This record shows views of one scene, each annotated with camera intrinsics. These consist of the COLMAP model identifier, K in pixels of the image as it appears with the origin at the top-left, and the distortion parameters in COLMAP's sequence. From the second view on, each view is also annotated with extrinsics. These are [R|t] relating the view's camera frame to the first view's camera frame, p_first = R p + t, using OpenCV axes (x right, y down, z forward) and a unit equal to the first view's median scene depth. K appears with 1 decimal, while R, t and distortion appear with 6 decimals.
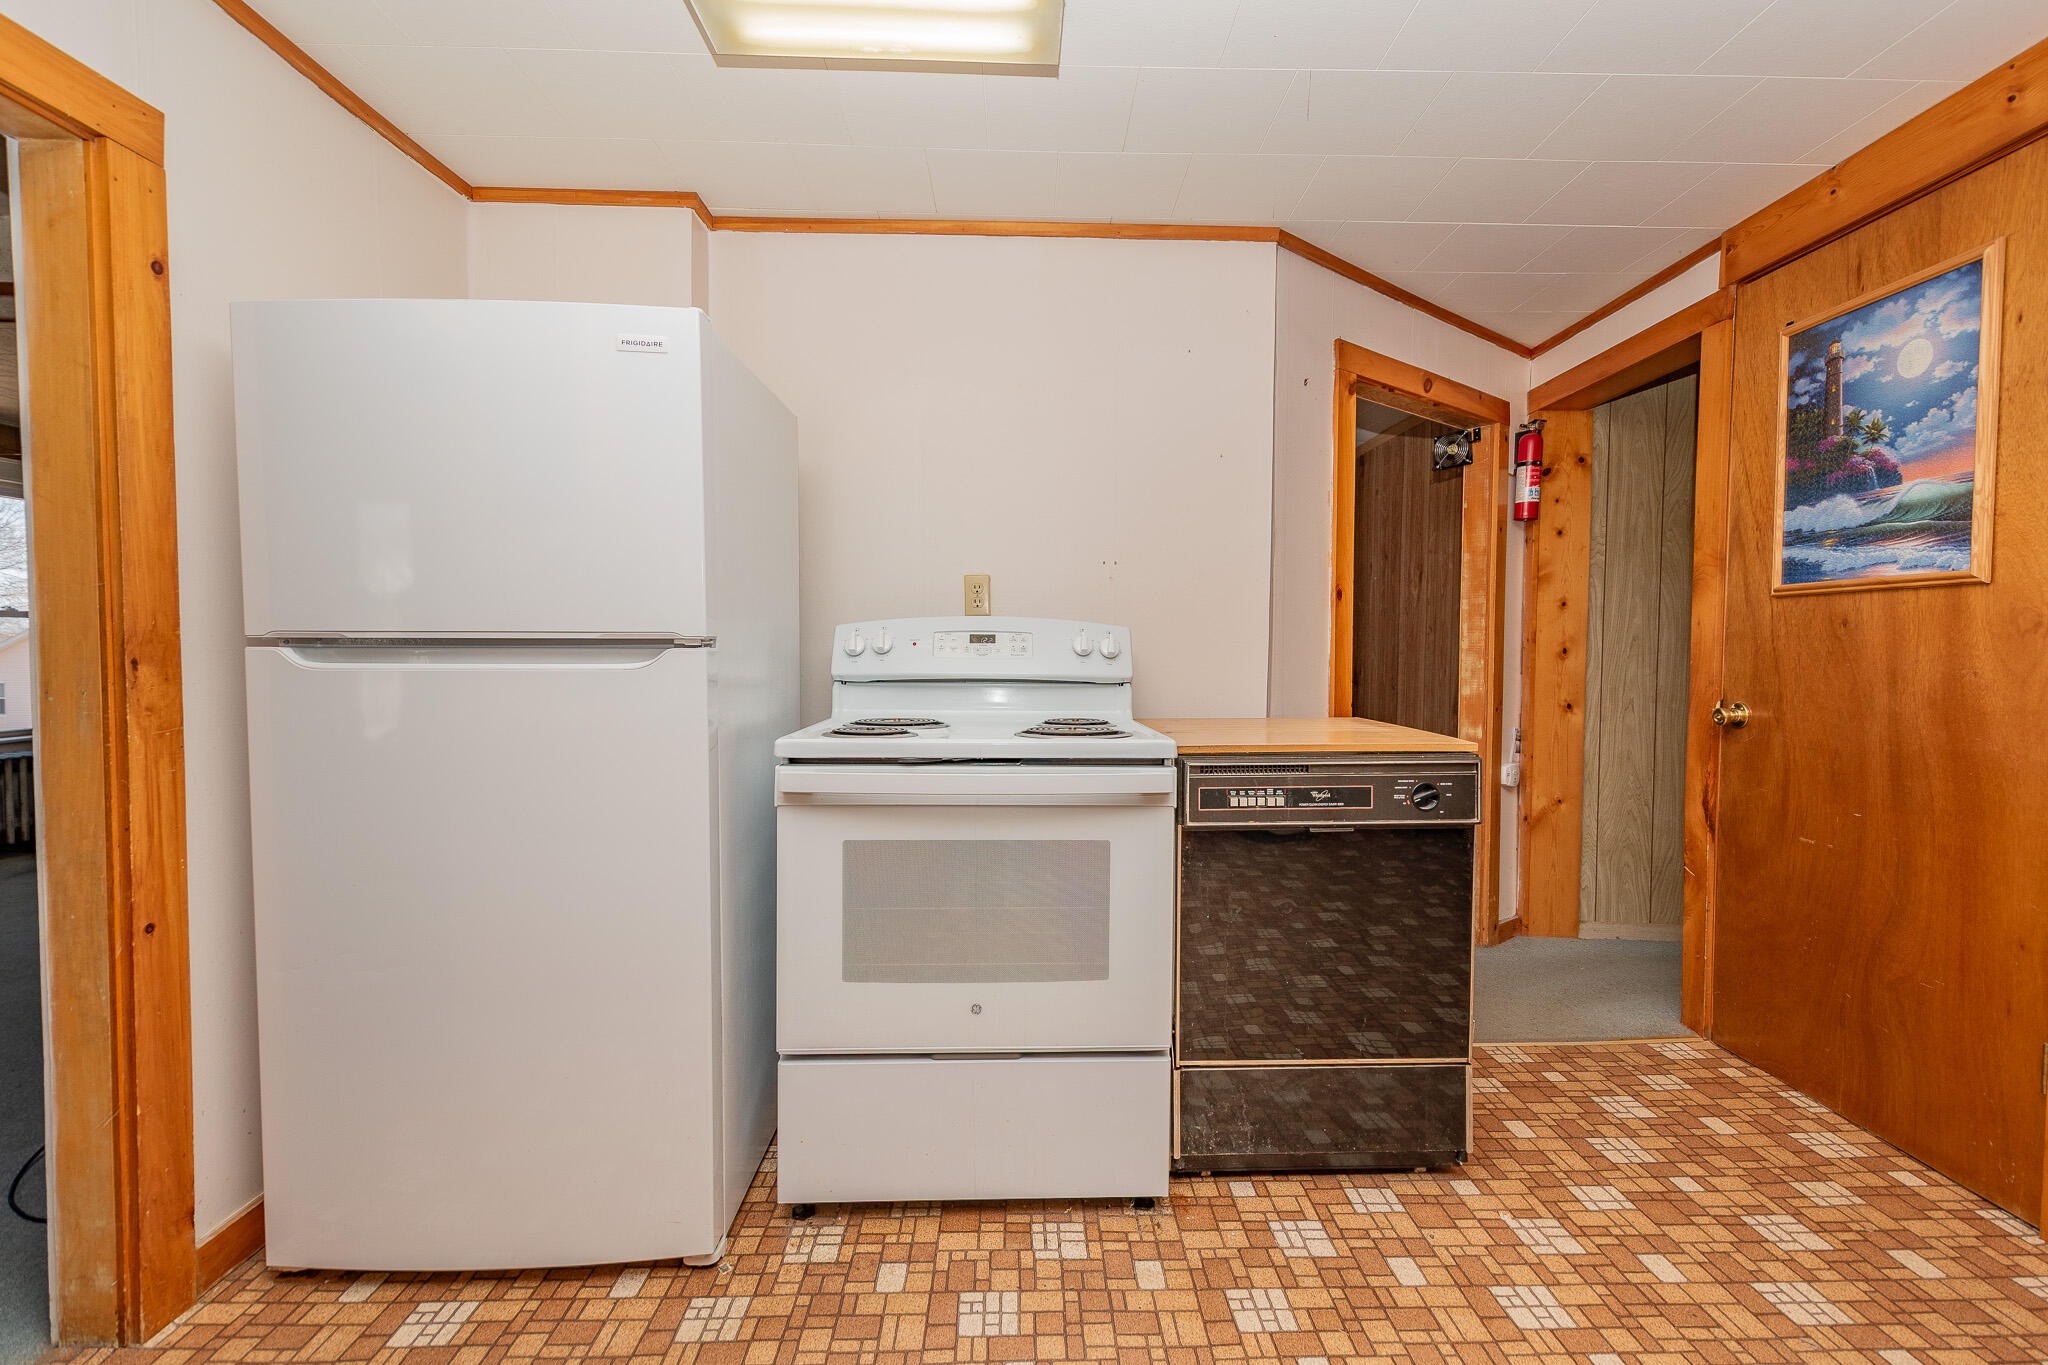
lens RADIAL K [[902.3, 0, 1035.5], [0, 902.3, 690.4], [0, 0, 1]] dist [0.024245, -0.008865]
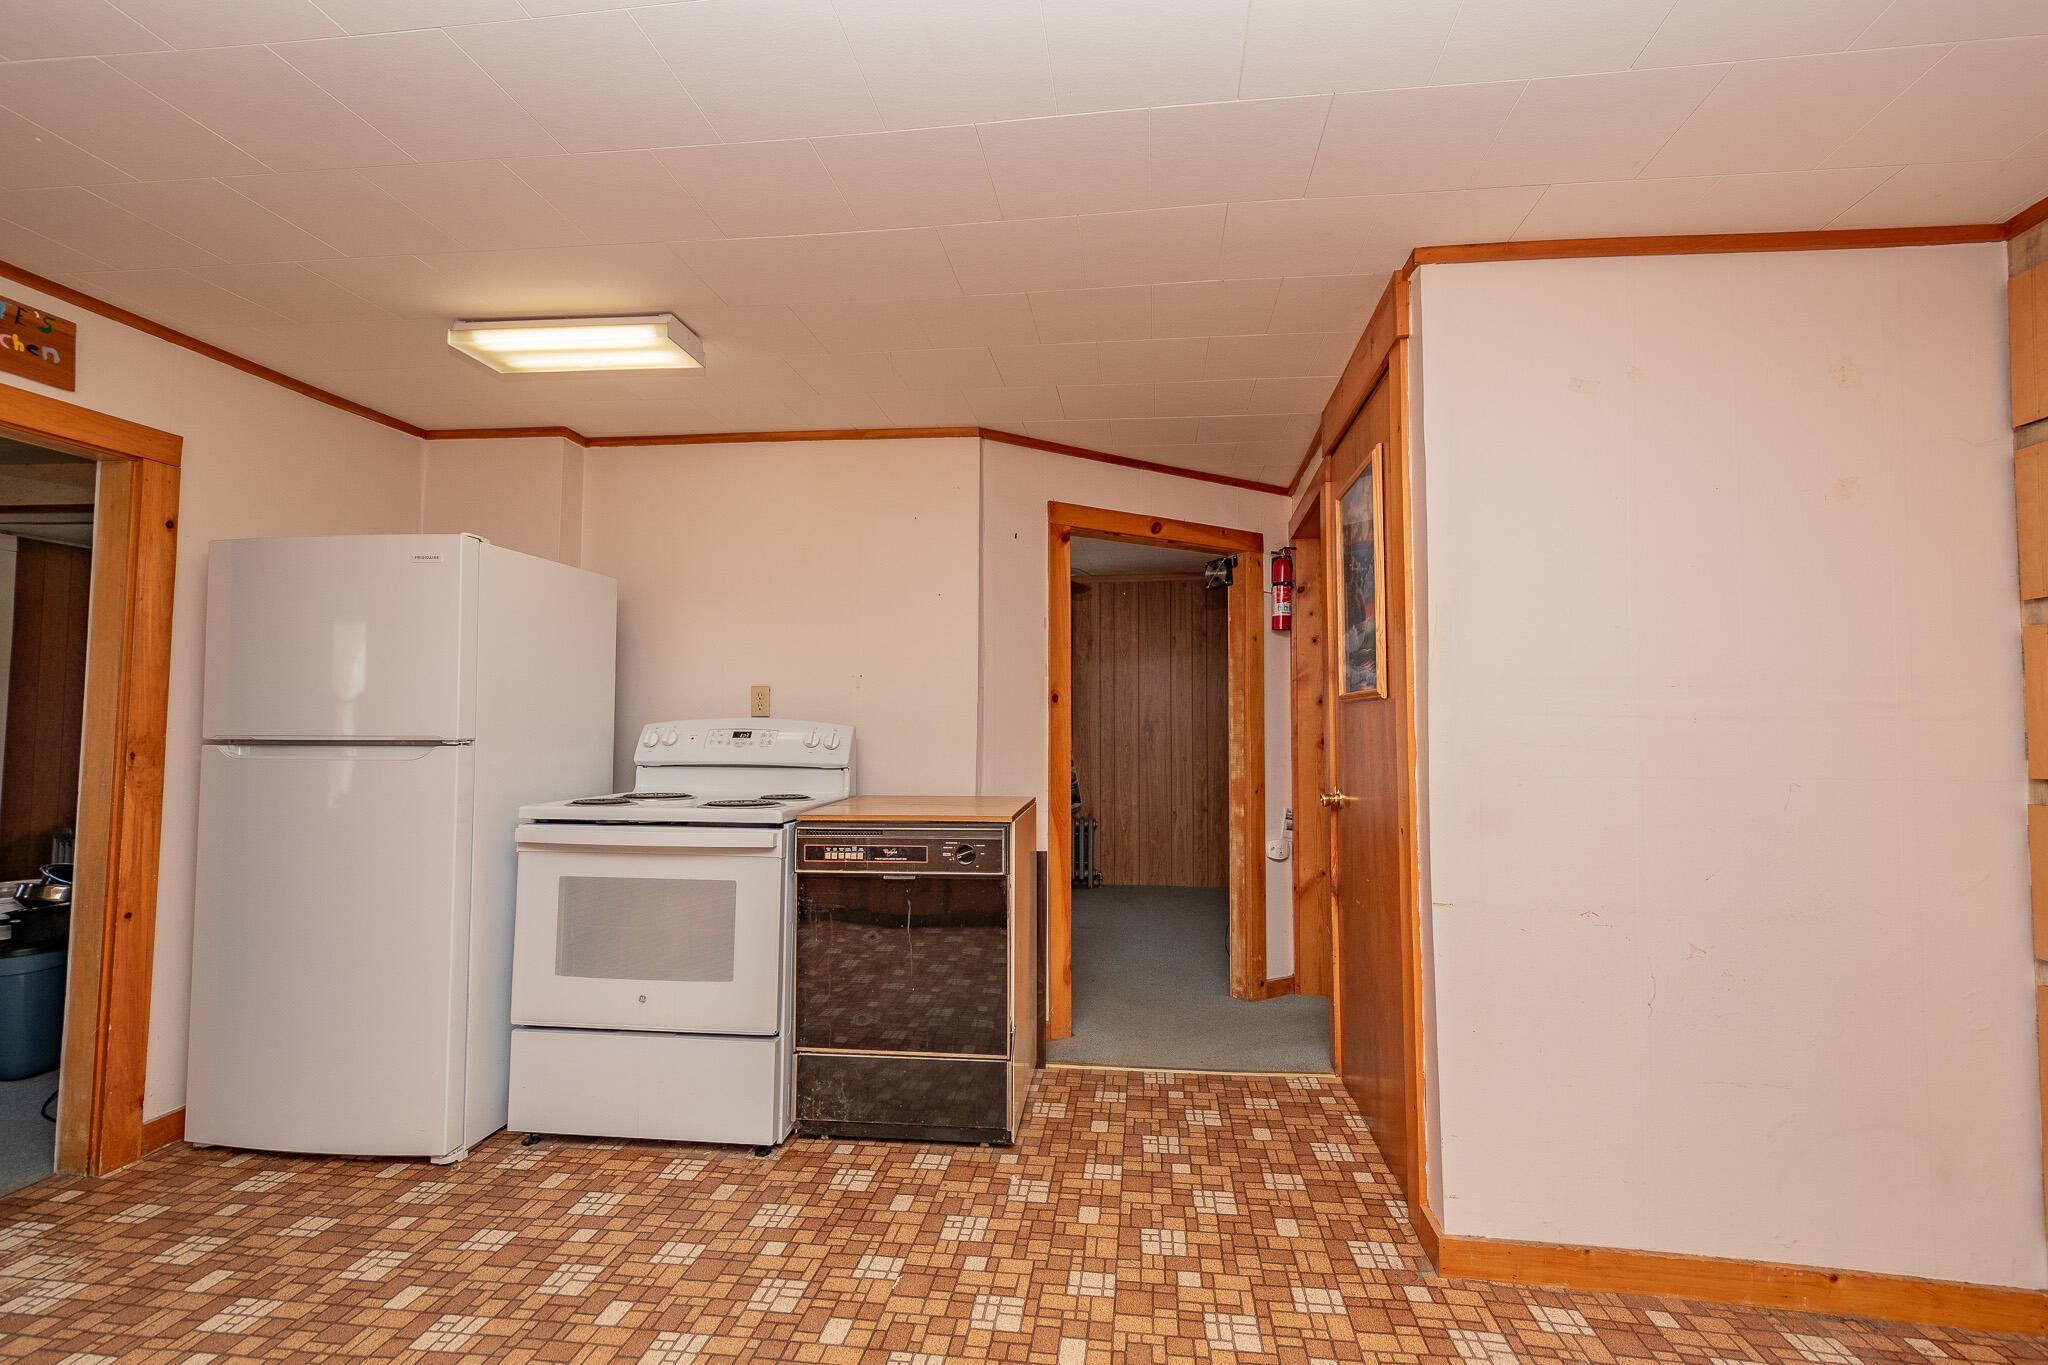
lens RADIAL K [[885.8, 0, 1033.5], [0, 885.8, 690.1], [0, 0, 1]] dist [0.024122, -0.008175]
pose [[0.989265, -0.004604, -0.146063, 0.733149], [-0.008013, 0.996291, -0.085677, -0.016913], [0.145915, 0.085927, 0.985558, -0.330185]]
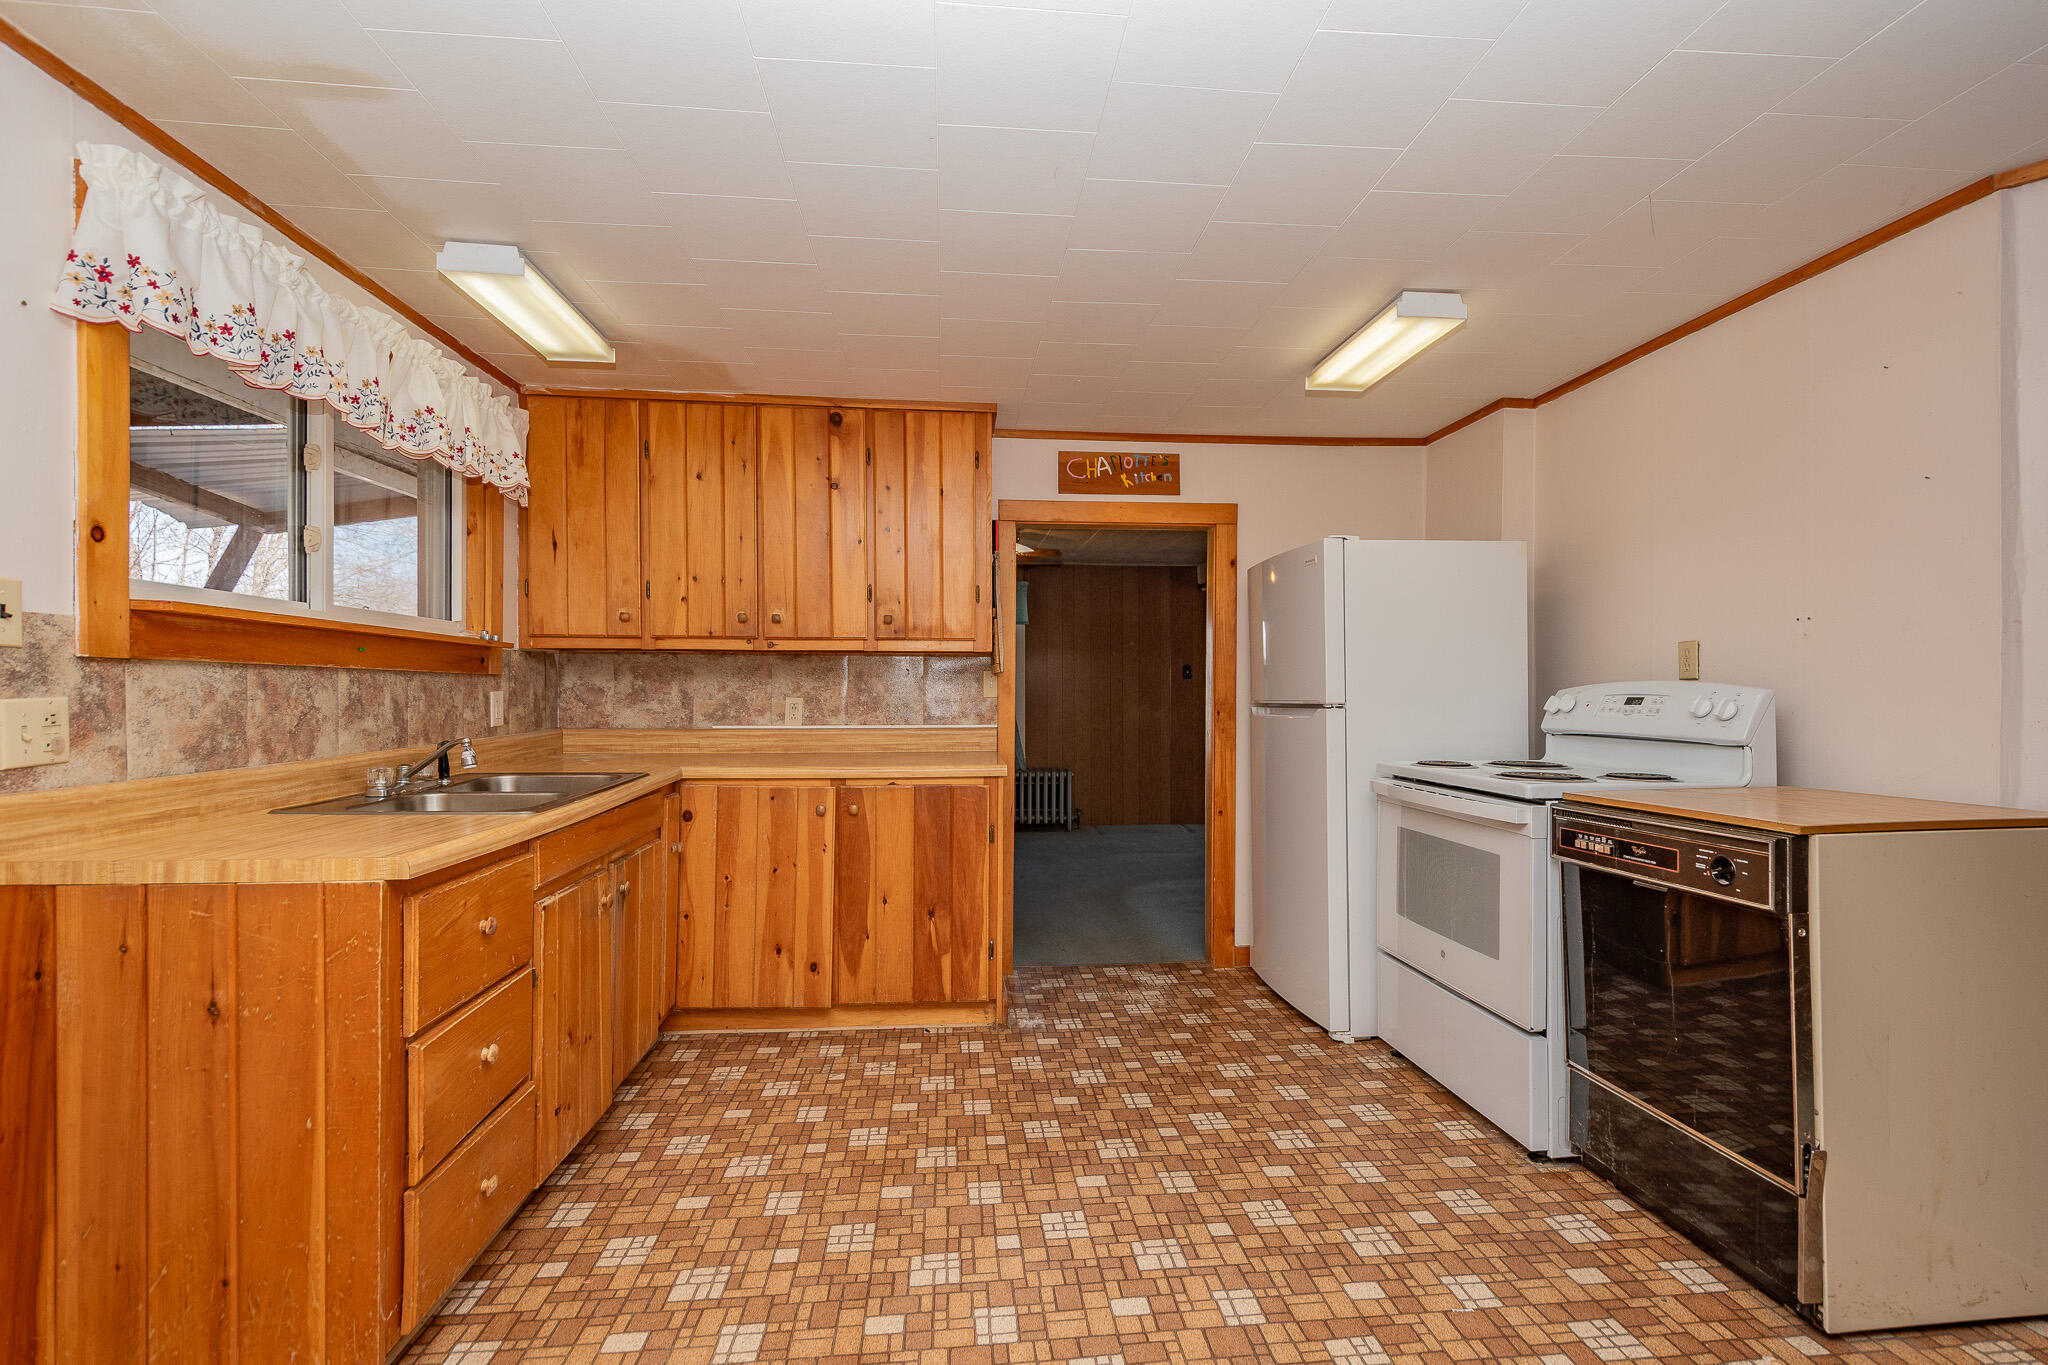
lens RADIAL K [[925.0, 0, 1024.0], [0, 925.0, 682.5], [0, 0, 1]] dist [-0.001066, -0.000667]
pose [[0.070807, -0.016789, -0.997349, 1.363508], [-0.043111, 0.998873, -0.019875, -0.030469], [0.996558, 0.044404, 0.070004, 0.186823]]
